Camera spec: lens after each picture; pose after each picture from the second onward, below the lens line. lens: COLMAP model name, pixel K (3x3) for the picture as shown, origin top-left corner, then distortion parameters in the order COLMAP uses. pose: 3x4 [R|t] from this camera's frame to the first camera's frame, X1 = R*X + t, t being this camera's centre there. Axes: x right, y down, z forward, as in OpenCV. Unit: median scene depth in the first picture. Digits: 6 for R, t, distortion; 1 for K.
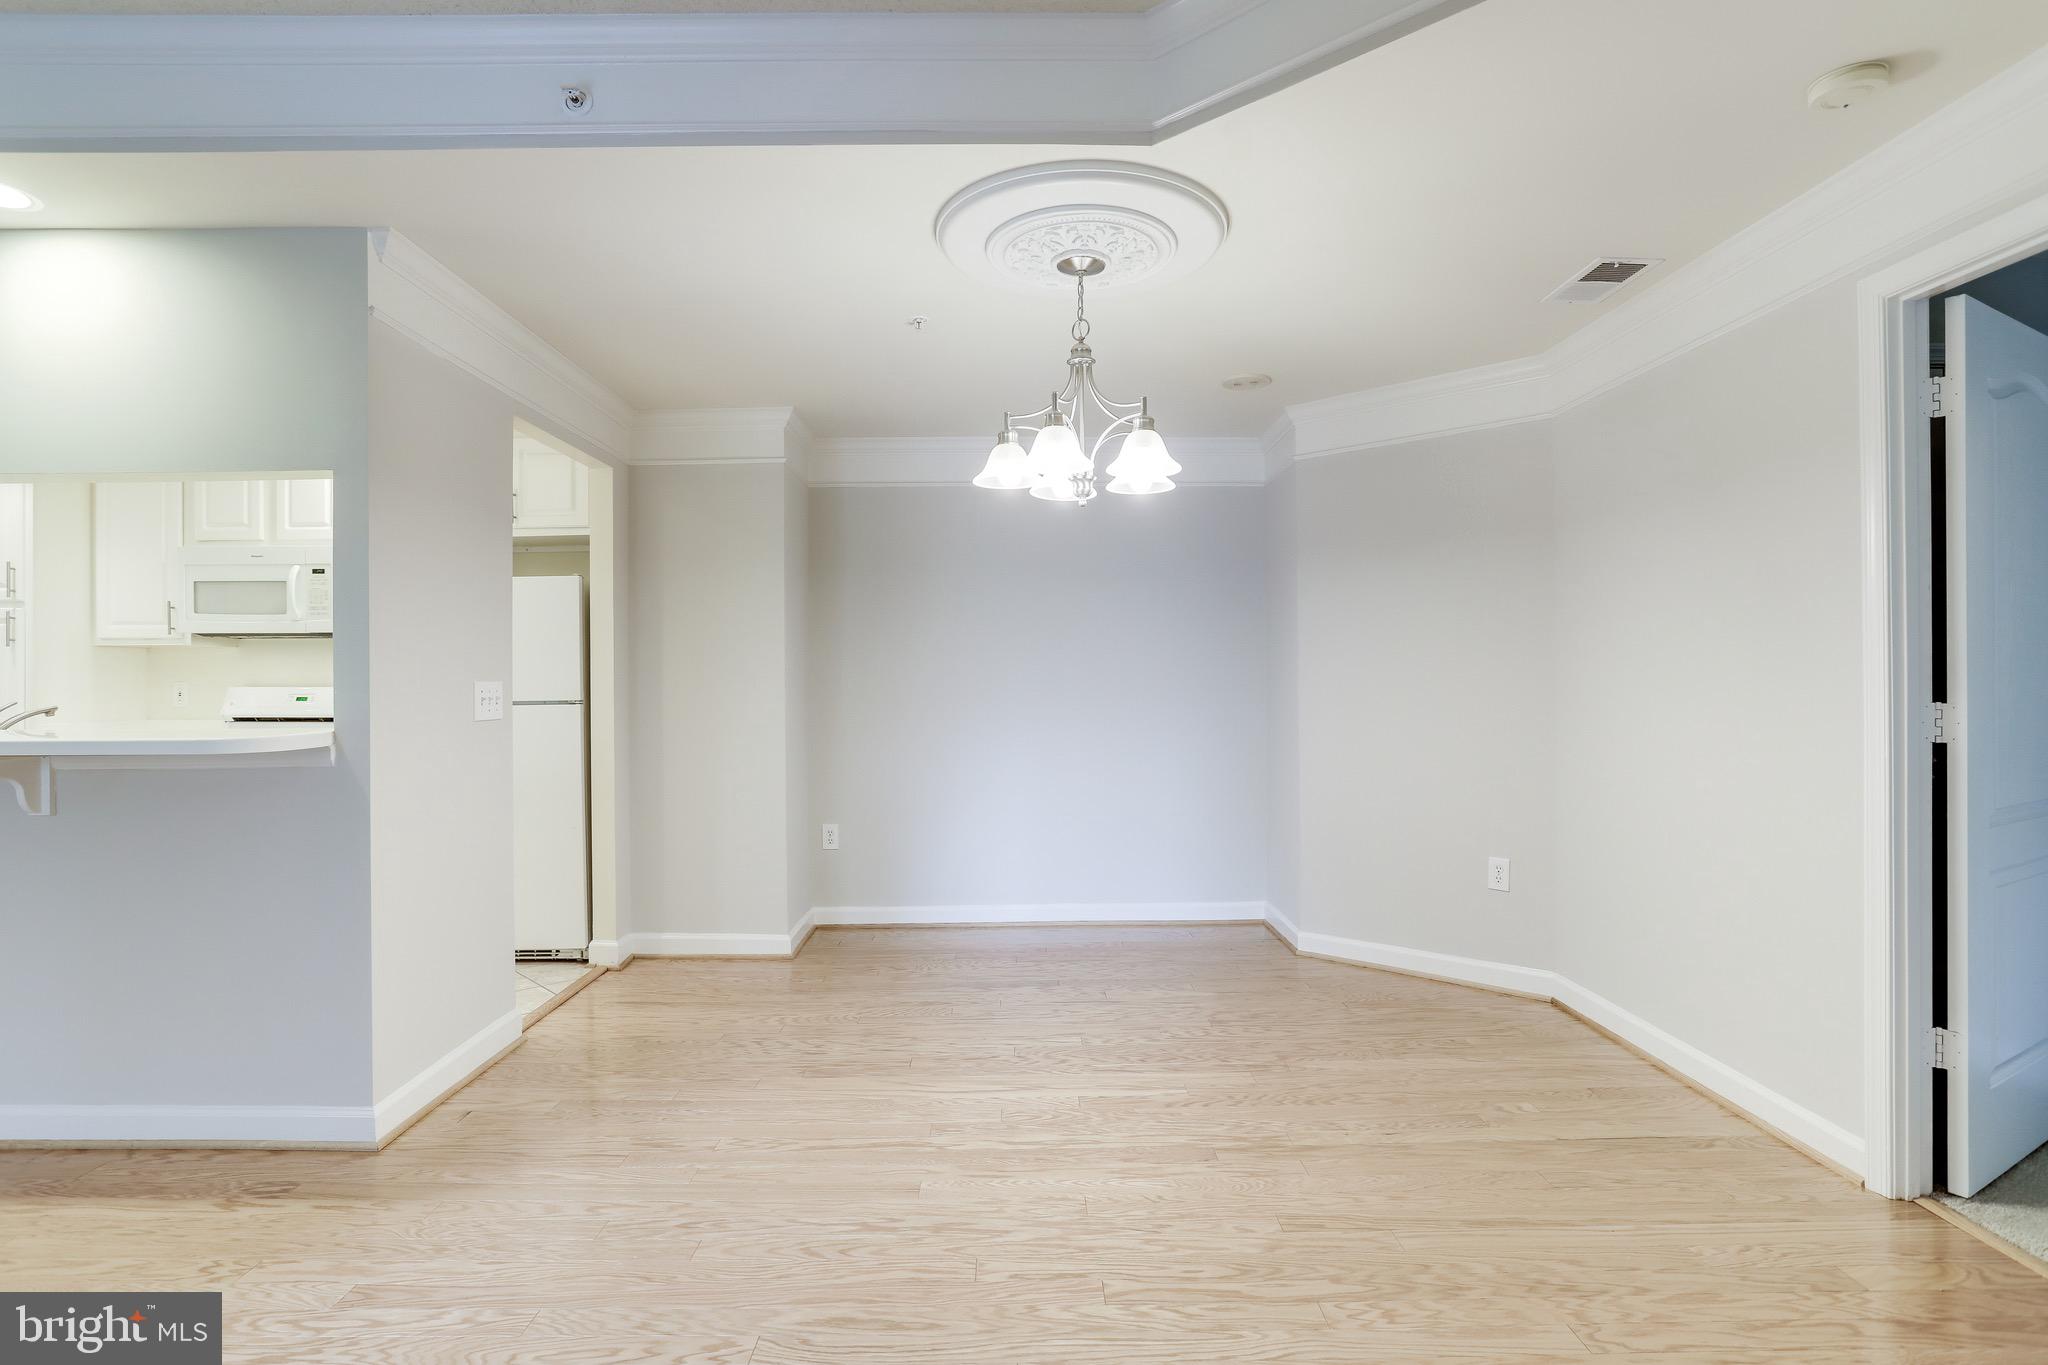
lens RADIAL K [[999.1, 0, 1024.3], [0, 999.1, 699.1], [0, 0, 1]] dist [-0.057714, 0.021839]
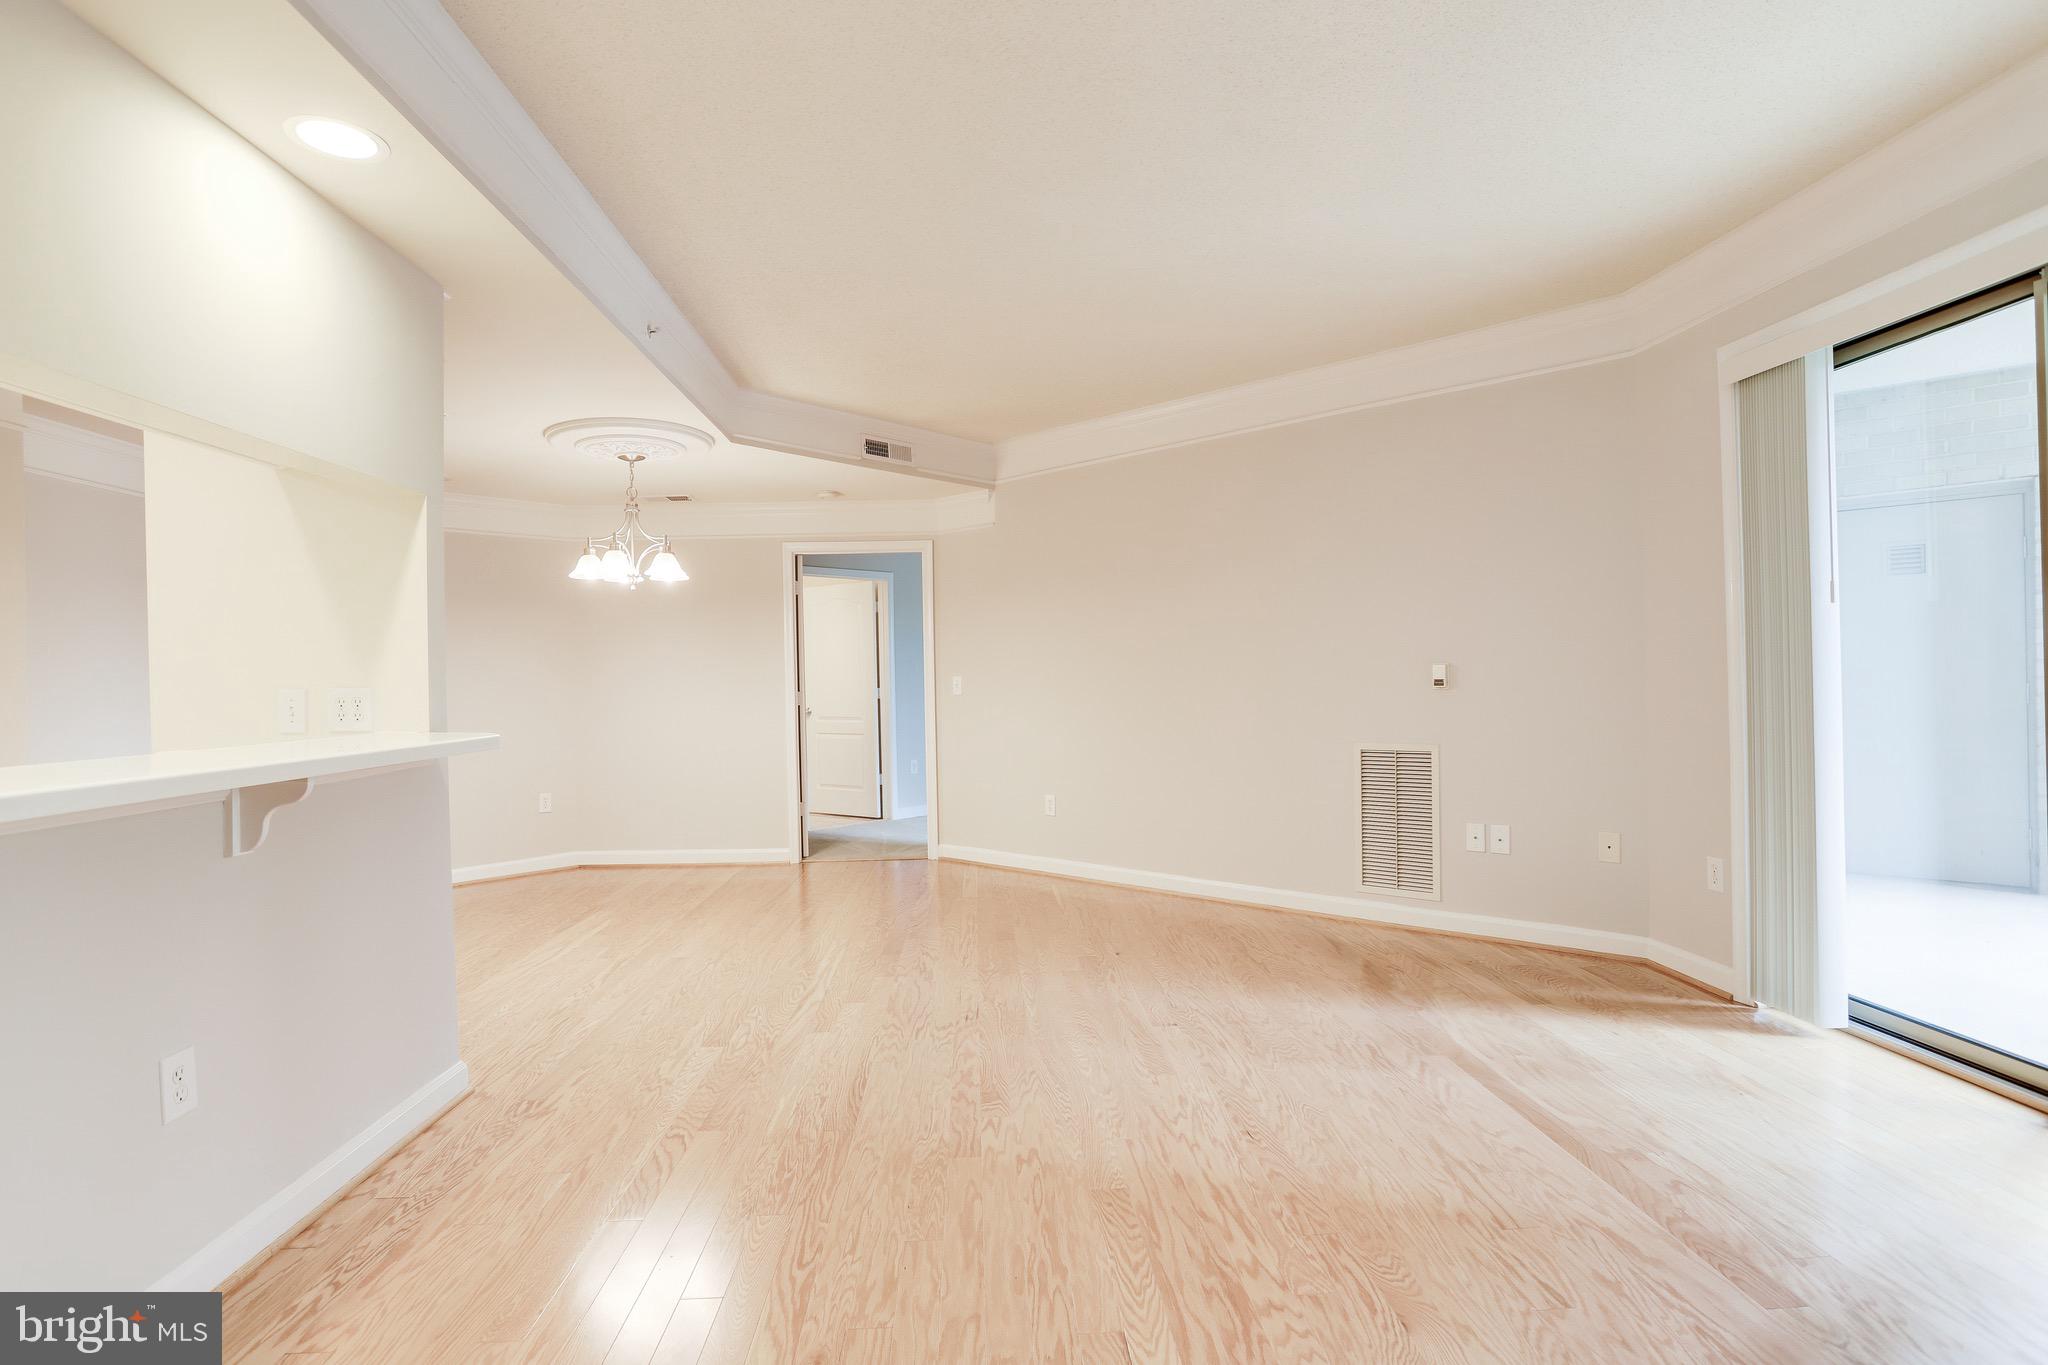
lens RADIAL K [[999.1, 0, 1015.0], [0, 999.1, 674.7], [0, 0, 1]] dist [-0.057714, 0.021839]
pose [[-0.015132, 0.005584, 0.999870, -1.779991], [0.031712, 0.999484, -0.005102, -0.007684], [-0.999383, 0.031630, -0.015301, 0.341313]]
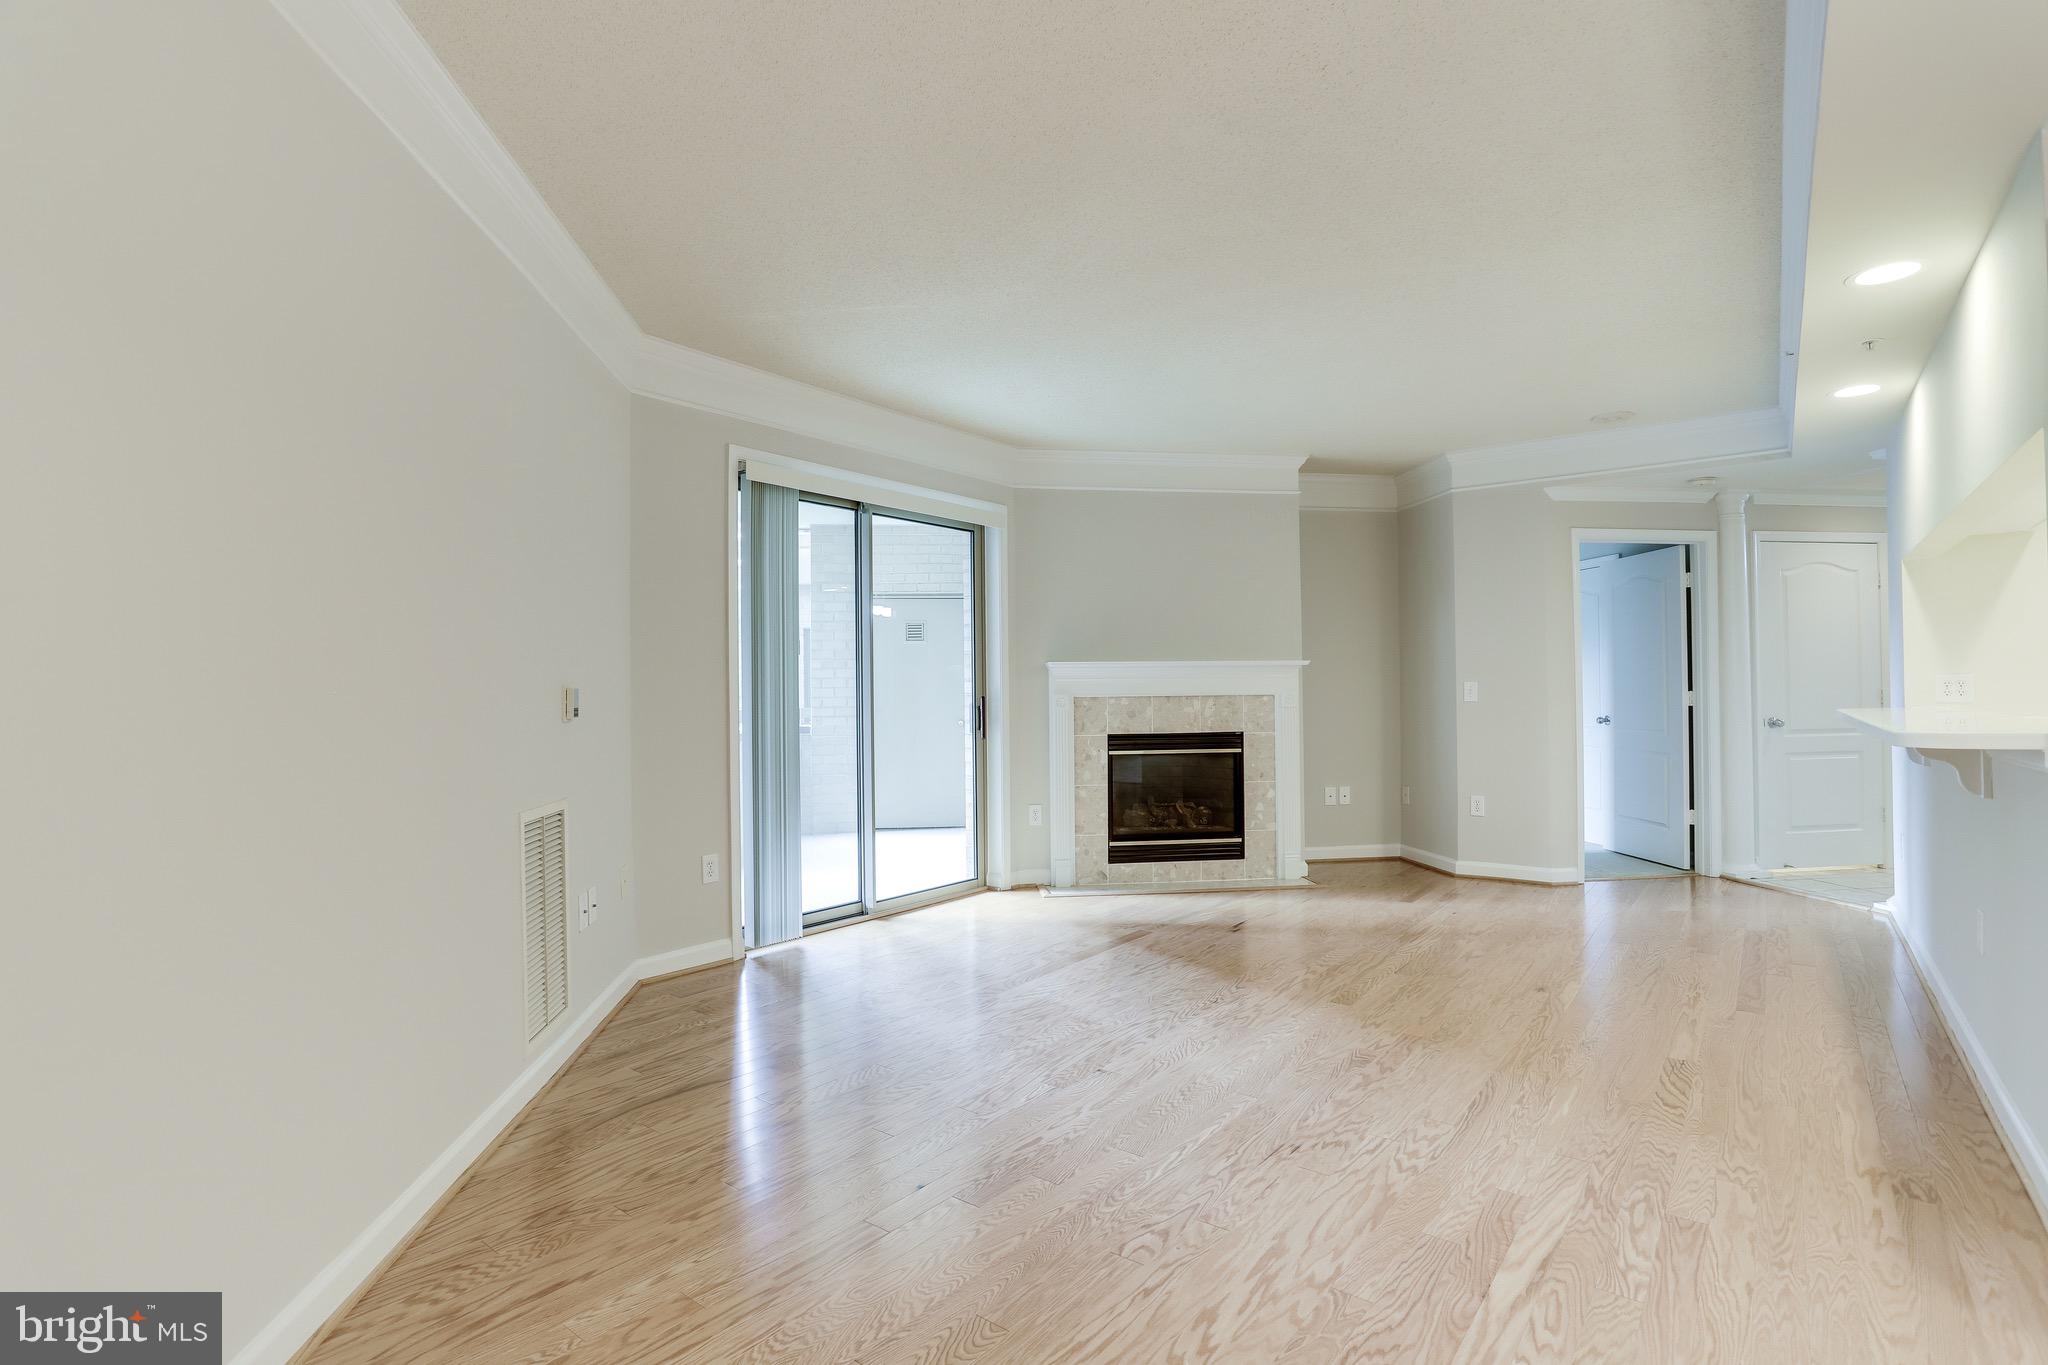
lens RADIAL K [[999.1, 0, 1038.9], [0, 999.1, 675.8], [0, 0, 1]] dist [-0.057714, 0.021839]
pose [[-0.622453, -0.006438, -0.782631, 0.482343], [0.003702, 0.999931, -0.011170, -0.007884], [0.782649, -0.009851, -0.622386, 0.809414]]
